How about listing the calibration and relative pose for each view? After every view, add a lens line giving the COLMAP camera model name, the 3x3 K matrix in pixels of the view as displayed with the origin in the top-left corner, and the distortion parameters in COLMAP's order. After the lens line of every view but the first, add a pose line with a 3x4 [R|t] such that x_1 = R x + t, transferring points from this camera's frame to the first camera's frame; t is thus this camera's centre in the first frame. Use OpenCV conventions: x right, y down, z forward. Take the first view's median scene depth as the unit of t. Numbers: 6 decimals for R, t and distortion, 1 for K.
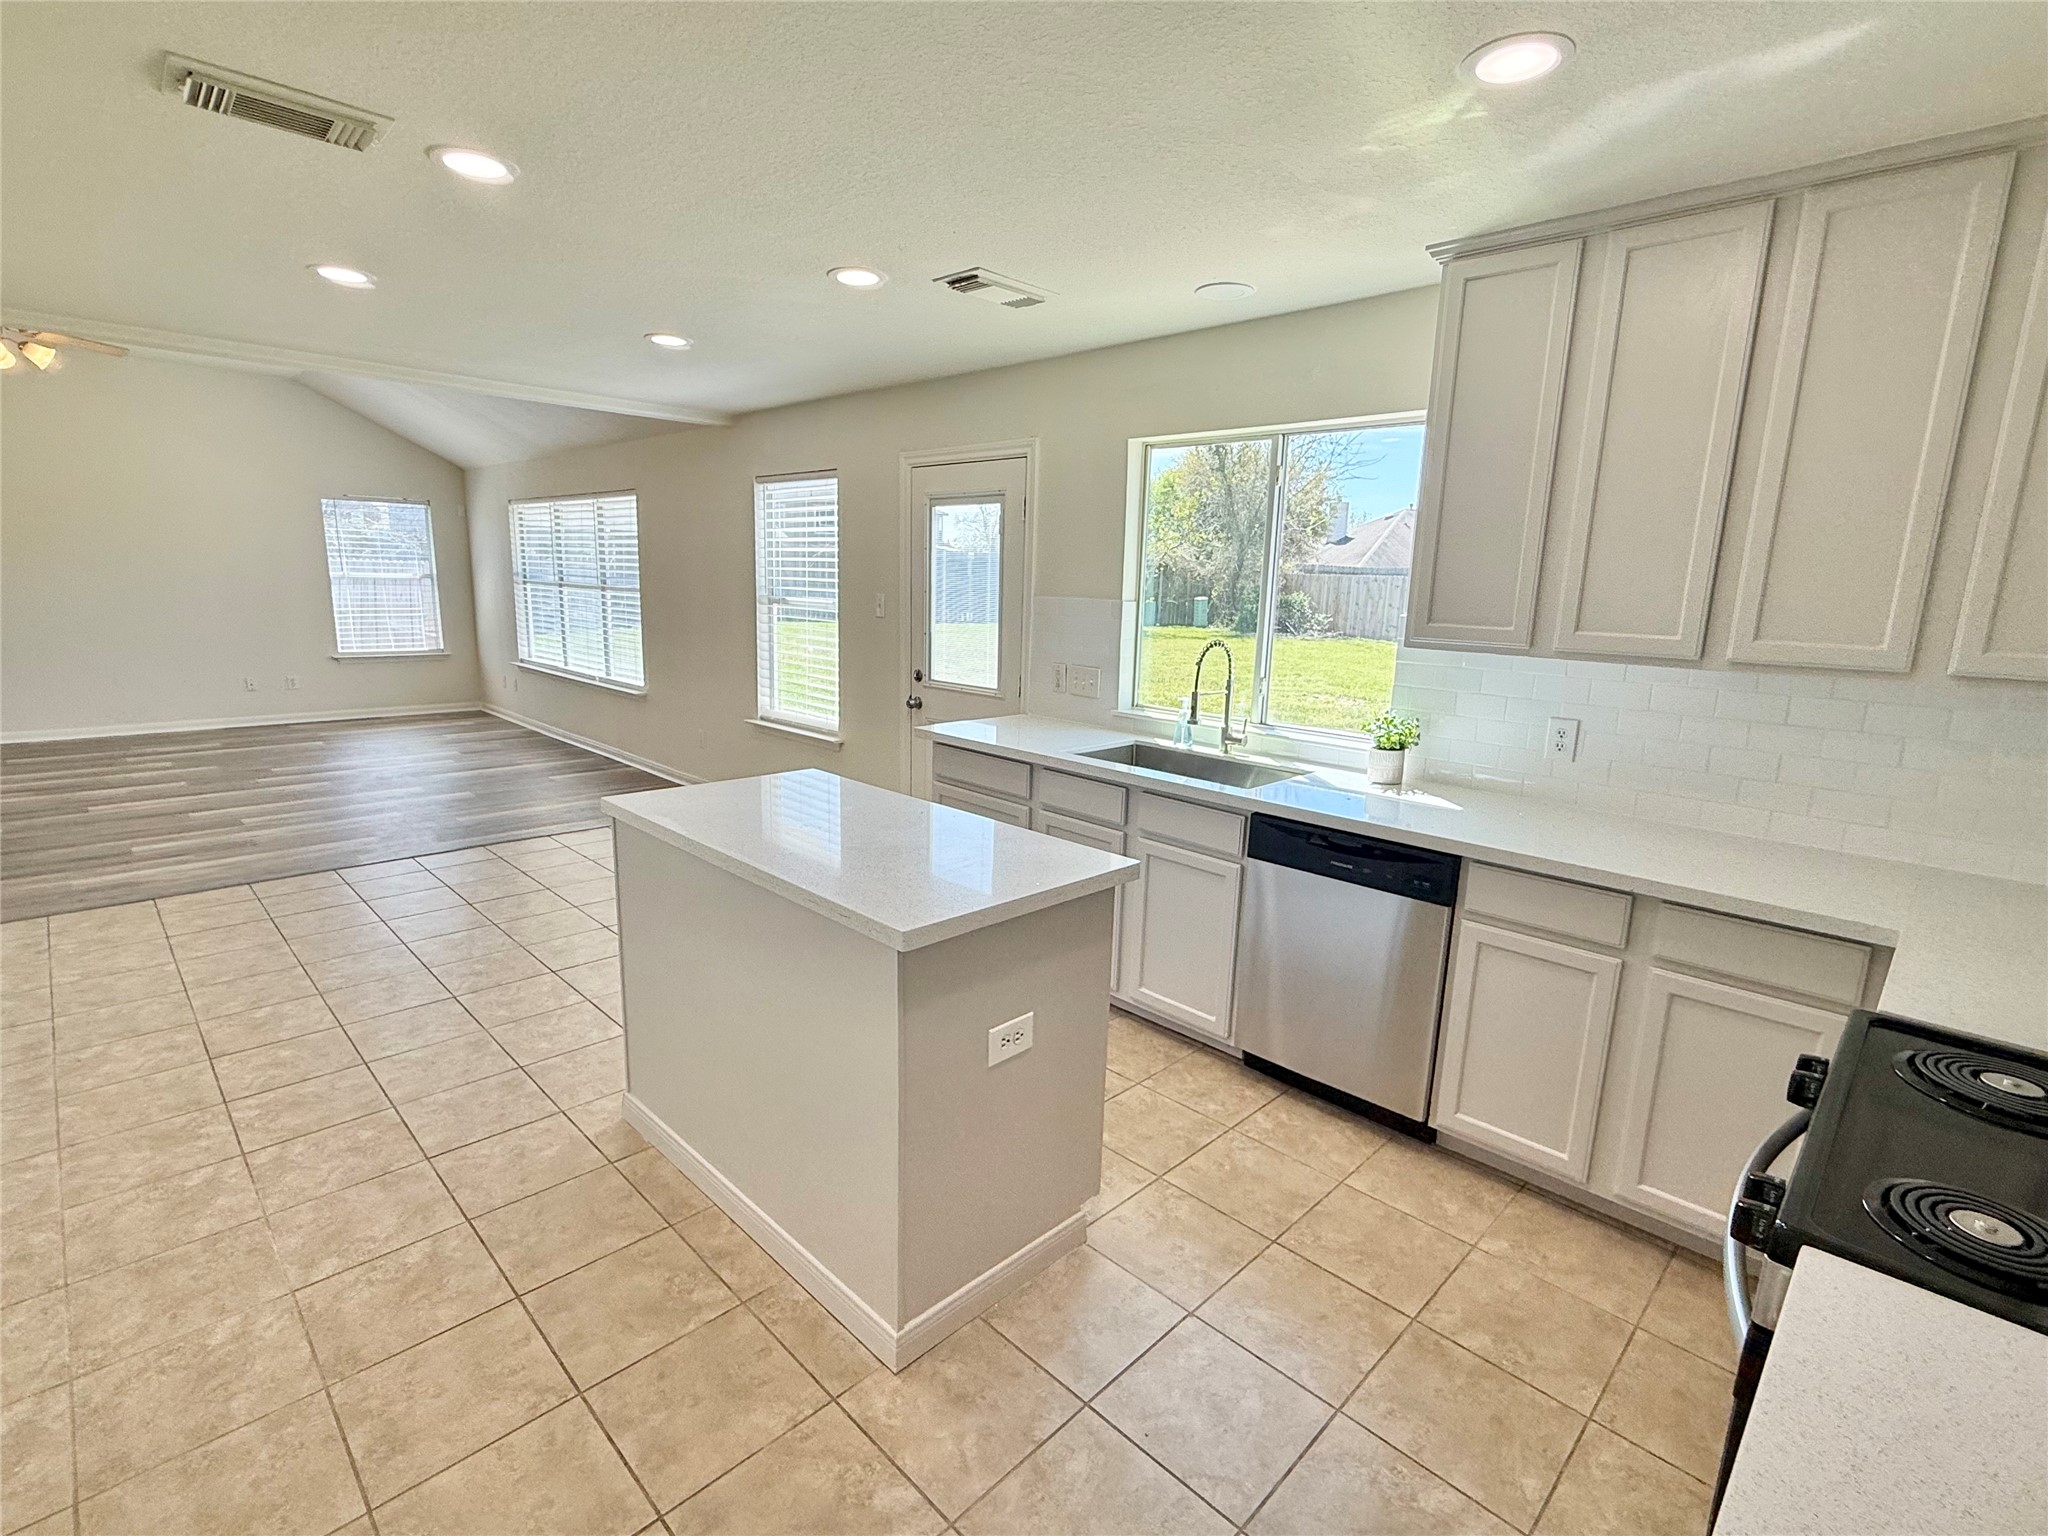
lens RADIAL K [[966.6, 0, 1022.3], [0, 966.6, 768.4], [0, 0, 1]] dist [0.000486, -0.000754]
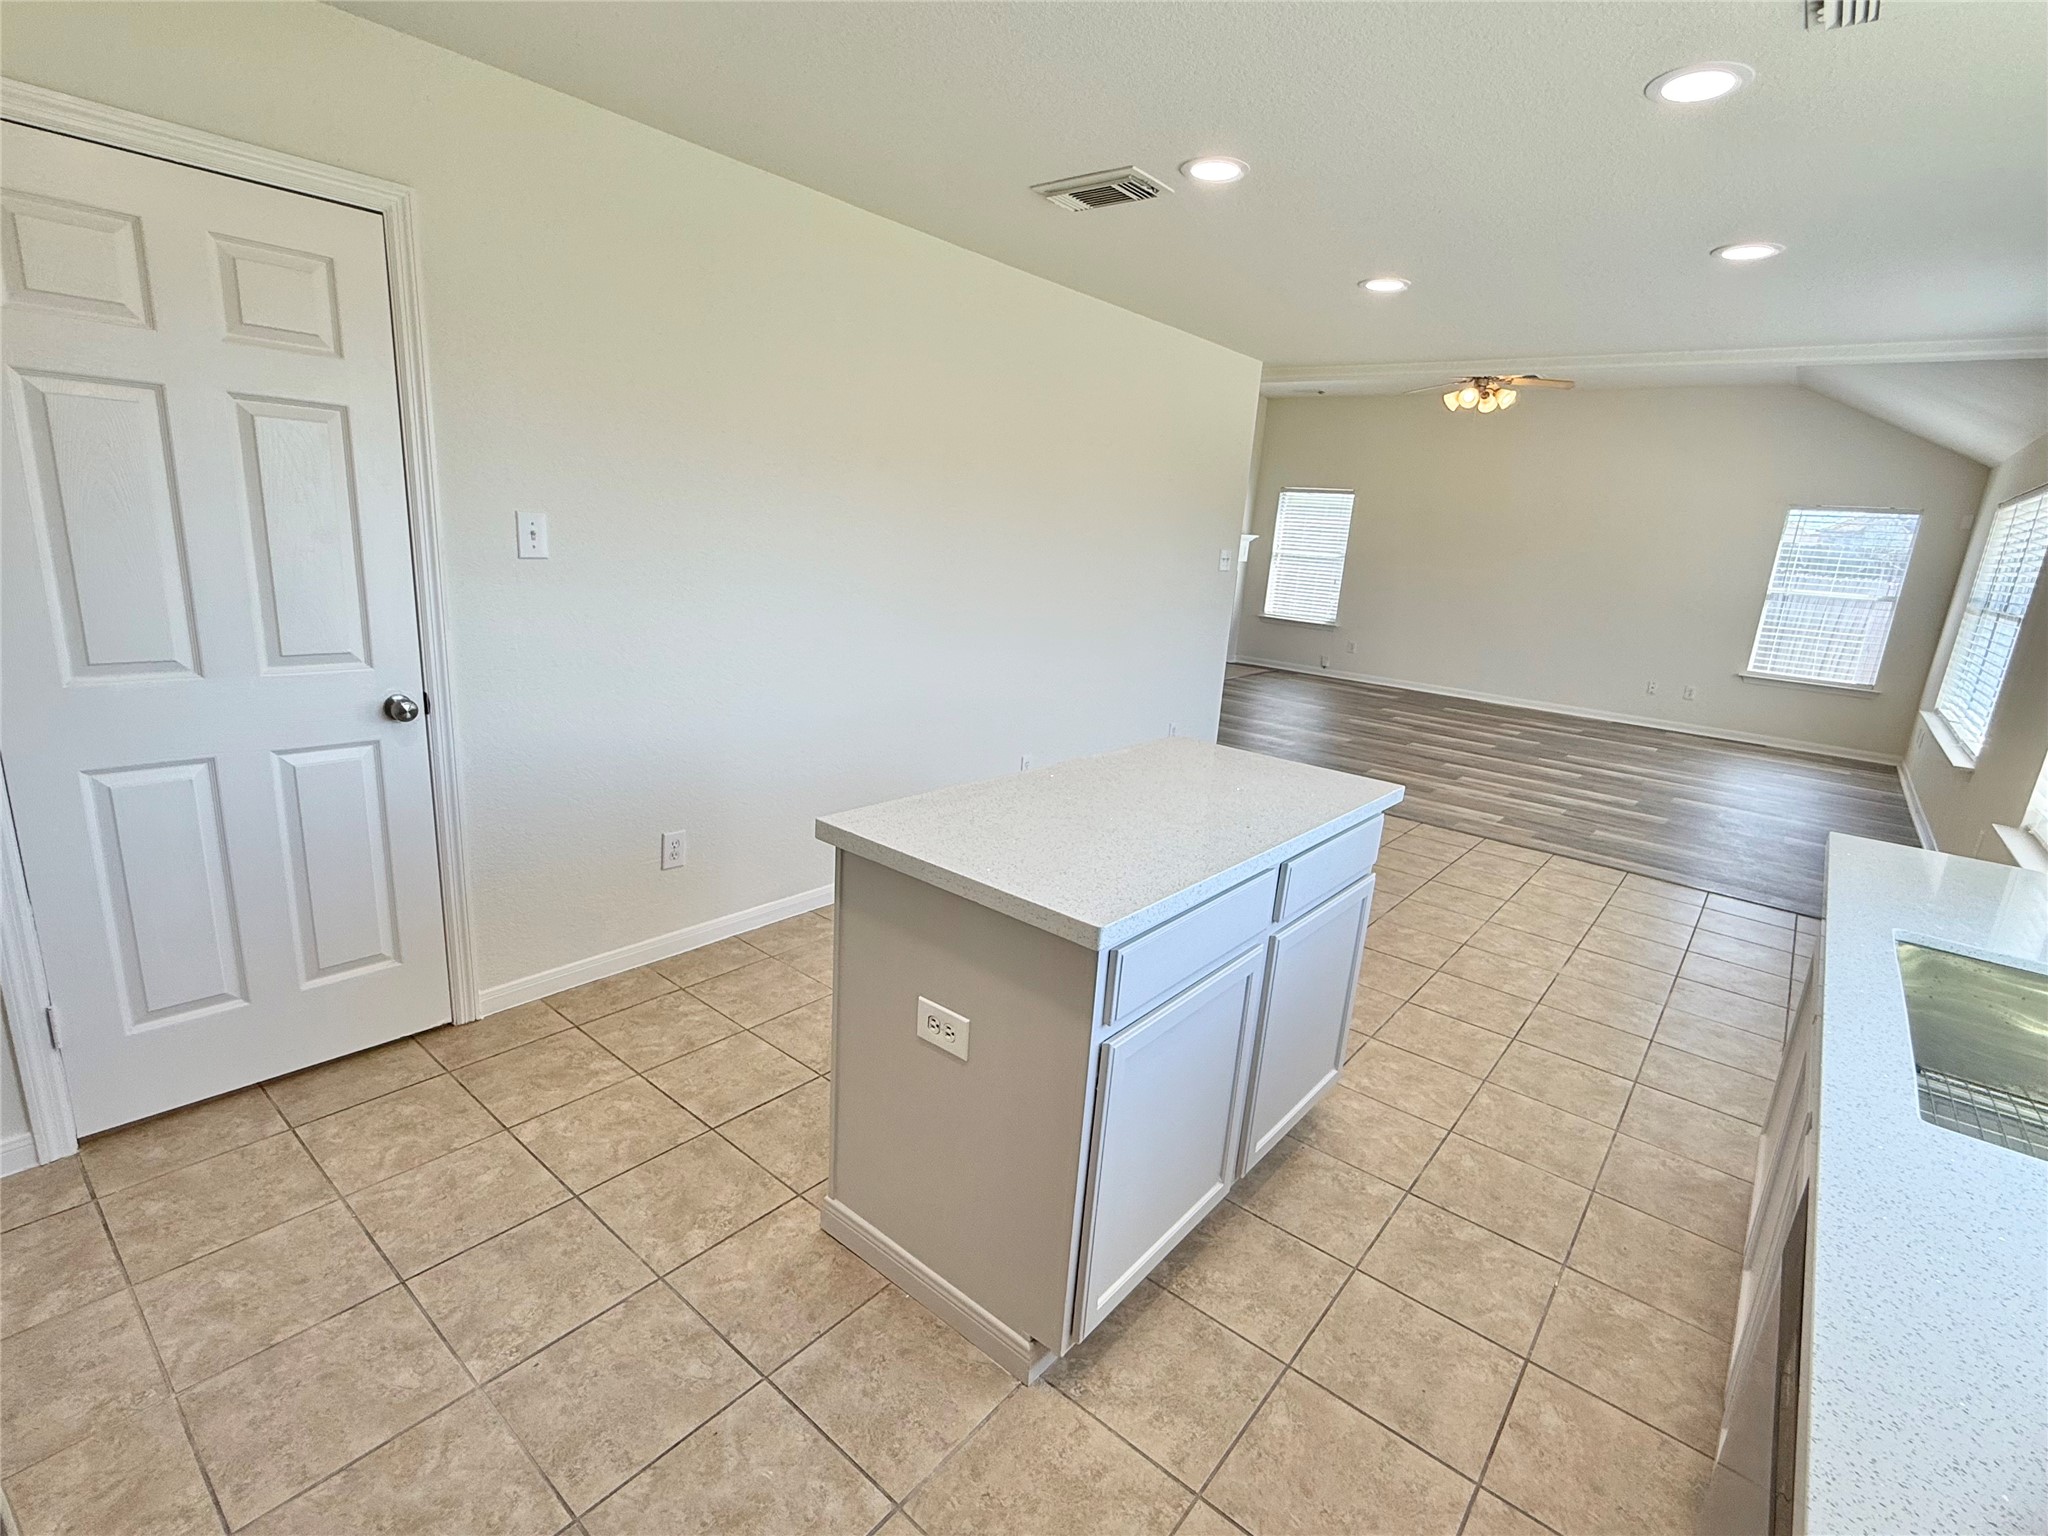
lens RADIAL K [[966.6, 0, 1022.3], [0, 966.6, 768.4], [0, 0, 1]] dist [0.000486, -0.000754]
pose [[0.096787, 0.225340, -0.969461, 0.417343], [-0.259129, 0.946148, 0.194051, -0.069124], [0.960981, 0.232434, 0.149967, 0.465965]]
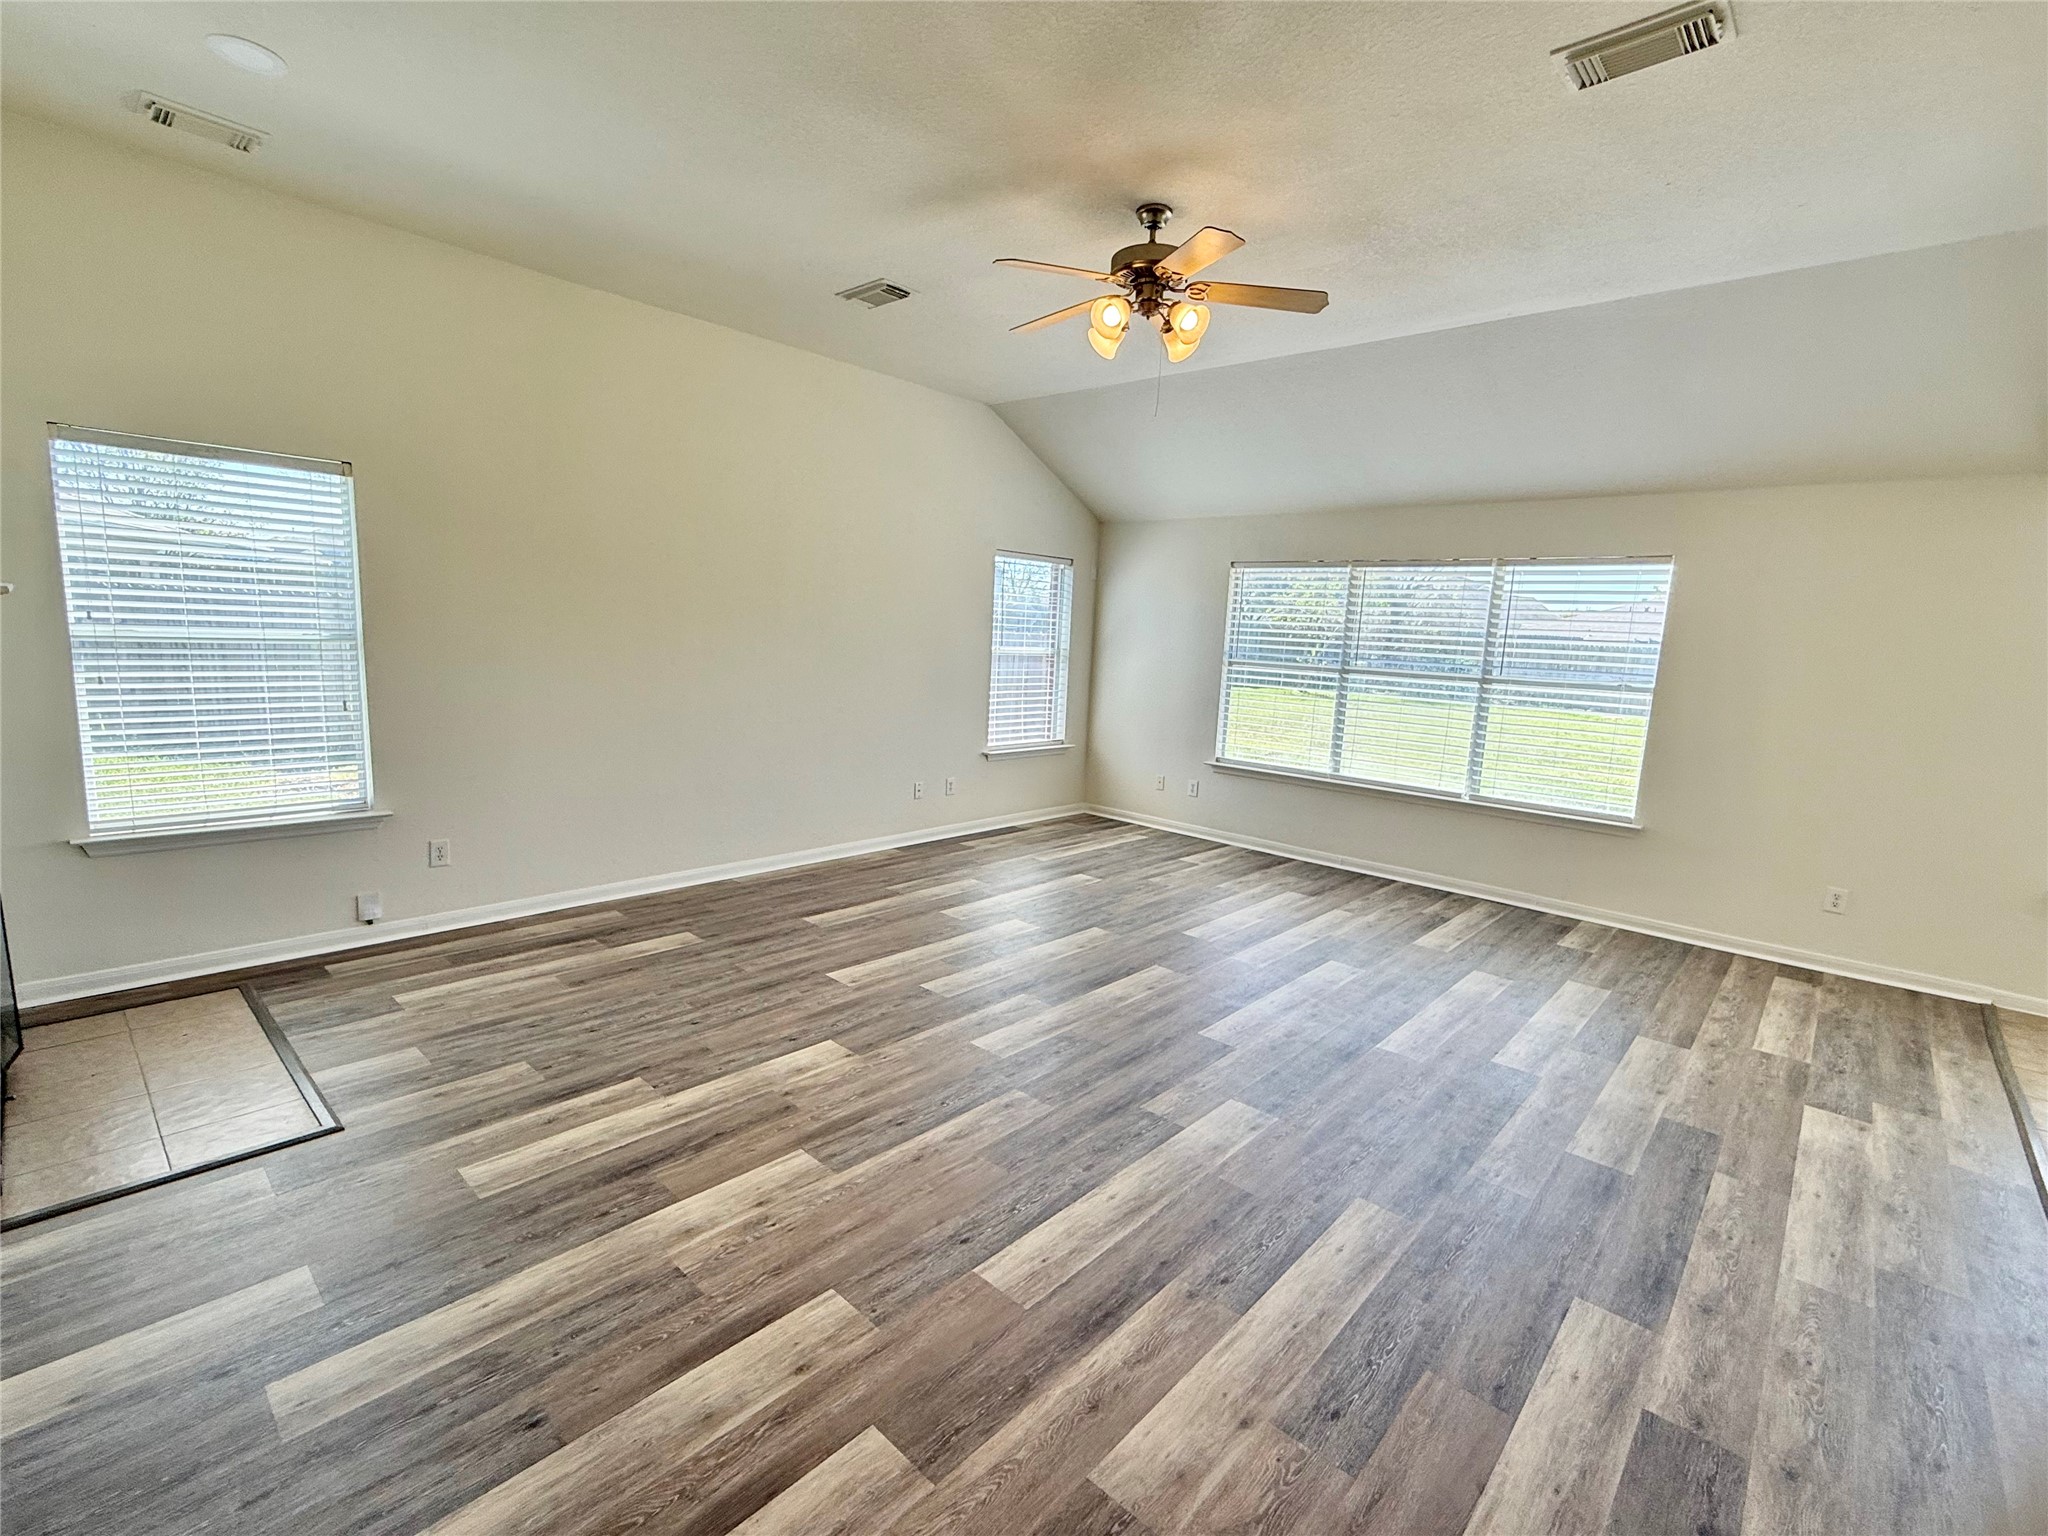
lens RADIAL K [[917.4, 0, 1024.2], [0, 917.4, 770.1], [0, 0, 1]] dist [-0.000275, -0.000122]
pose [[0.998907, 0.010525, 0.045551, -1.735248], [-0.008525, 0.999000, -0.043890, -0.166246], [-0.045968, 0.043454, 0.997997, 0.604022]]
